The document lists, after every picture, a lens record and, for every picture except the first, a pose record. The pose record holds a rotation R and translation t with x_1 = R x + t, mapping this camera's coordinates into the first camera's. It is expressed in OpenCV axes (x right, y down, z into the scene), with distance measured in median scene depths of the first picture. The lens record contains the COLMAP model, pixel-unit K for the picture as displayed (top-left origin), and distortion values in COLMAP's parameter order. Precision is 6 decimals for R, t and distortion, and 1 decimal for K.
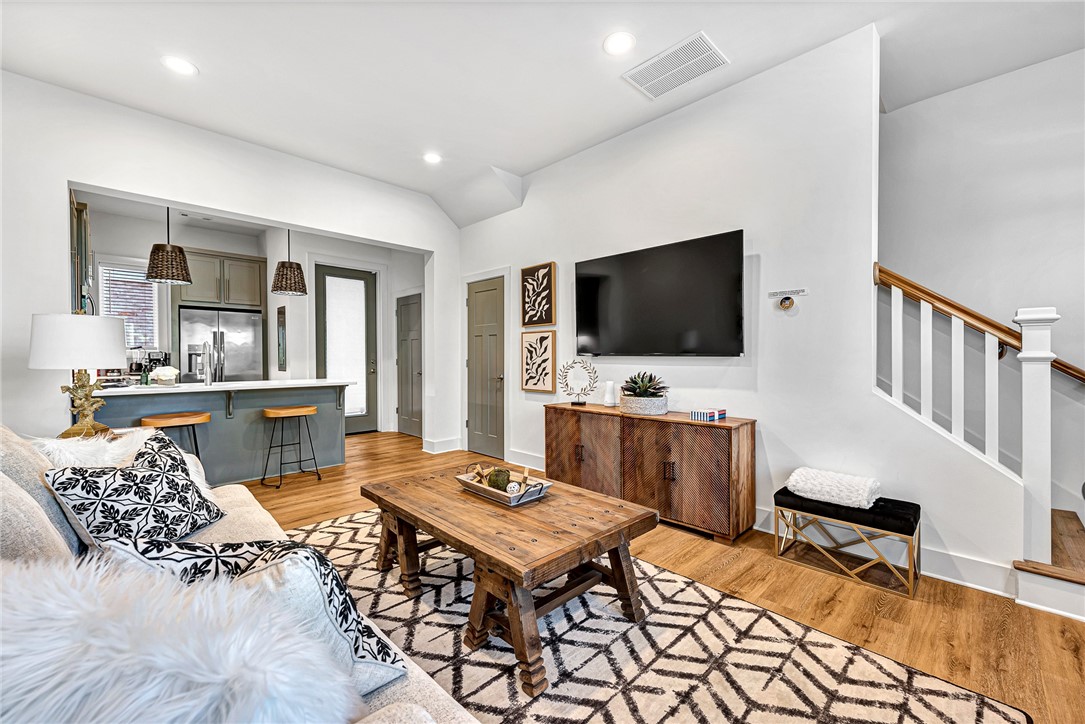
lens RADIAL K [[432.4, 0, 542.4], [0, 432.4, 358.4], [0, 0, 1]] dist [0.013293, -0.003723]
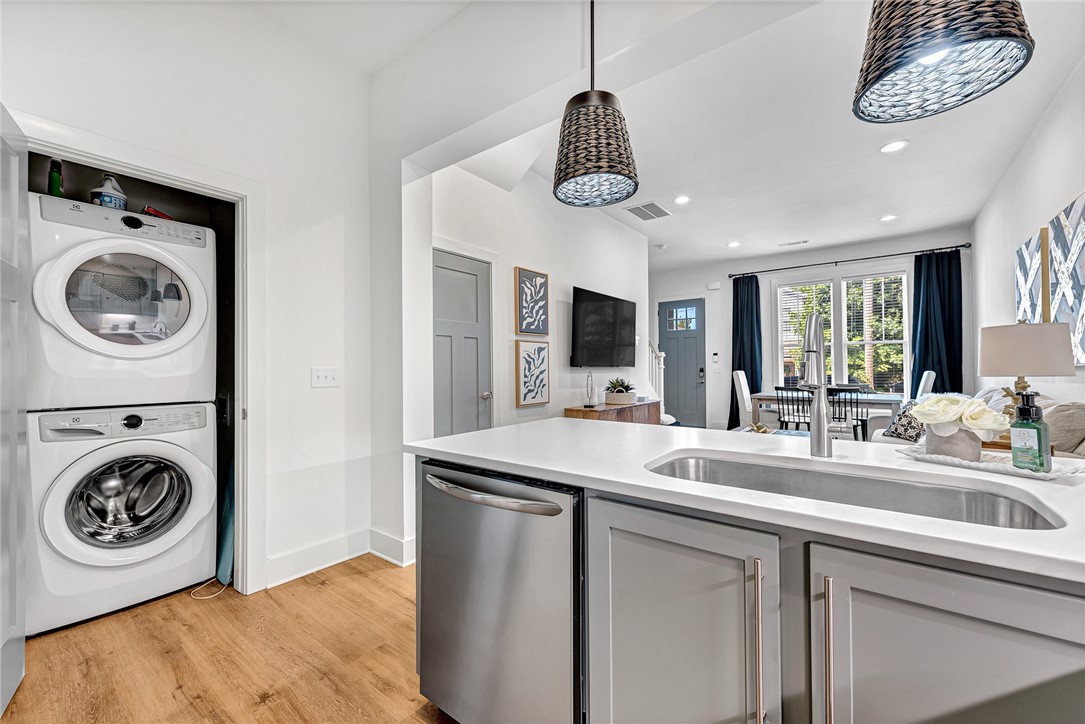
lens RADIAL K [[432.4, 0, 542.5], [0, 432.4, 364.0], [0, 0, 1]] dist [0.013293, -0.003723]
pose [[-0.133556, 0.010050, 0.990990, -1.024646], [0.009188, 0.999918, -0.008902, -0.004451], [-0.990999, 0.007916, -0.133637, 1.203872]]
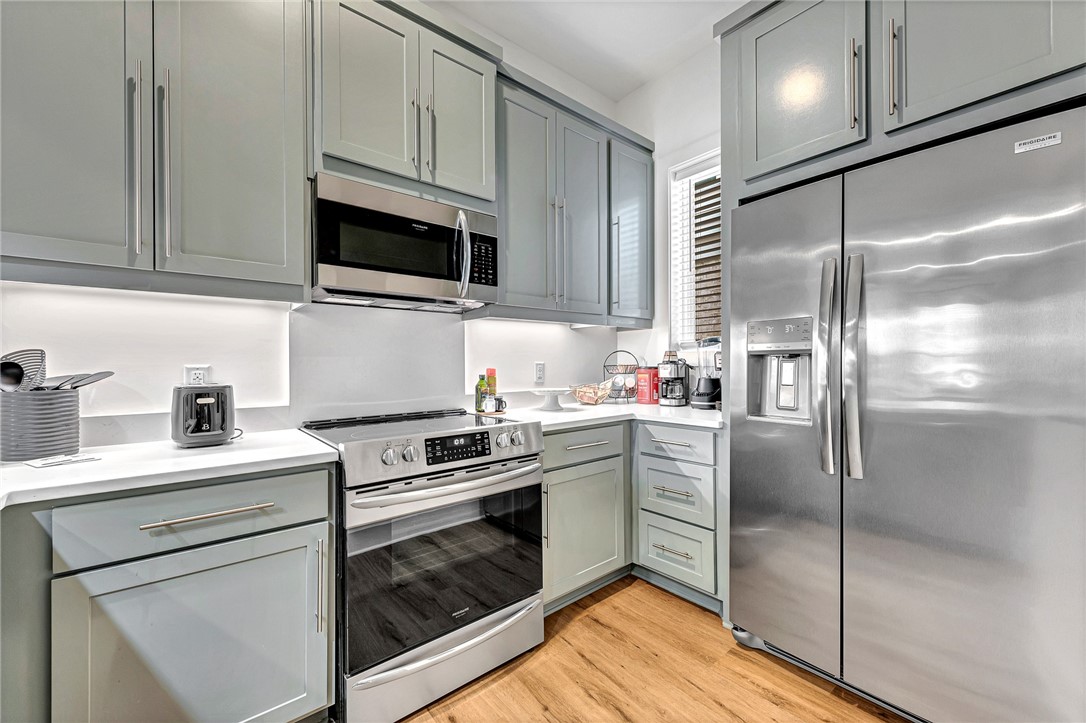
lens RADIAL K [[432.8, 0, 544.7], [0, 432.8, 366.1], [0, 0, 1]] dist [0.013293, -0.003723]
pose [[-0.083763, 0.001474, -0.996485, -0.727553], [0.005512, 0.999984, 0.001016, -0.003659], [0.996470, -0.005408, -0.083770, 1.277590]]
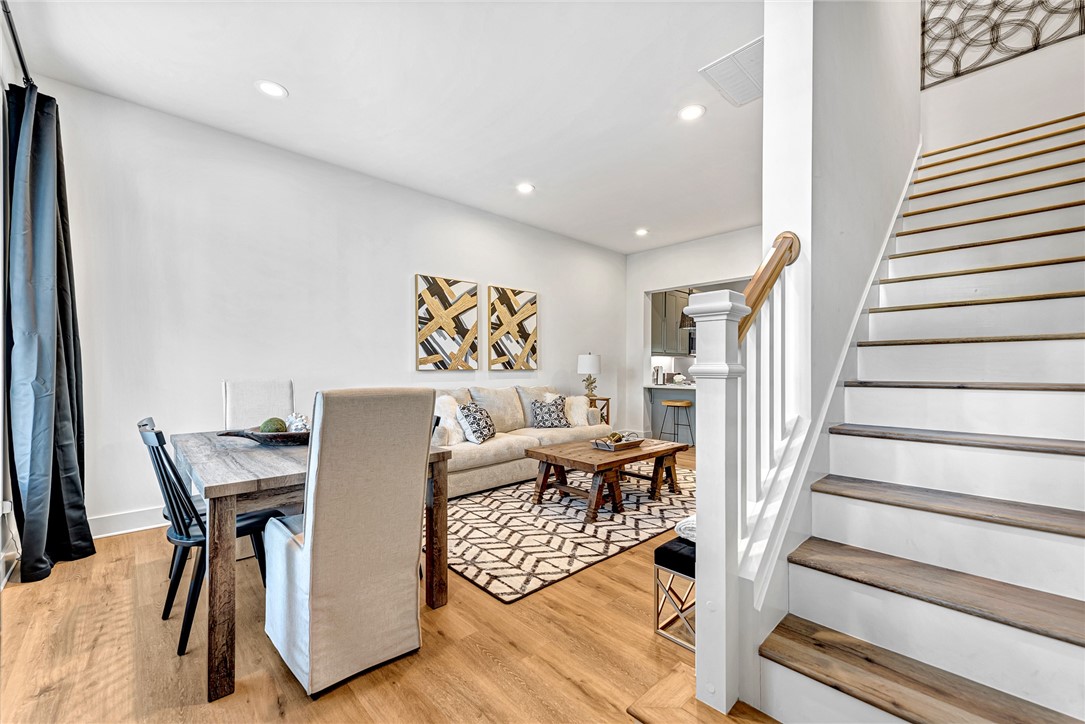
lens RADIAL K [[432.4, 0, 542.6], [0, 432.4, 369.1], [0, 0, 1]] dist [0.013293, -0.003723]
pose [[-0.019305, 0.001372, -0.999813, 0.912958], [-0.003515, 0.999993, 0.001440, -0.004654], [0.999807, 0.003542, -0.019300, 0.398846]]
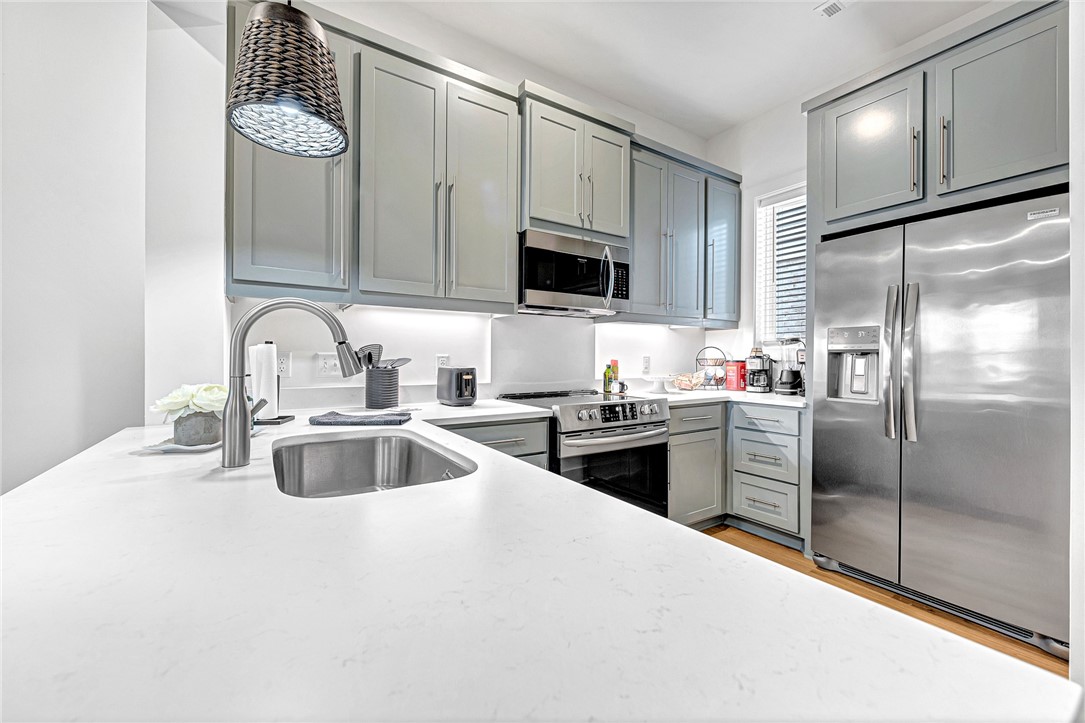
lens RADIAL K [[432.4, 0, 542.2], [0, 432.4, 356.2], [0, 0, 1]] dist [0.013293, -0.003723]
pose [[-0.199537, -0.005790, -0.979873, -0.526035], [-0.008460, 0.999955, -0.004186, -0.002481], [0.979854, 0.007454, -0.199577, 1.183228]]
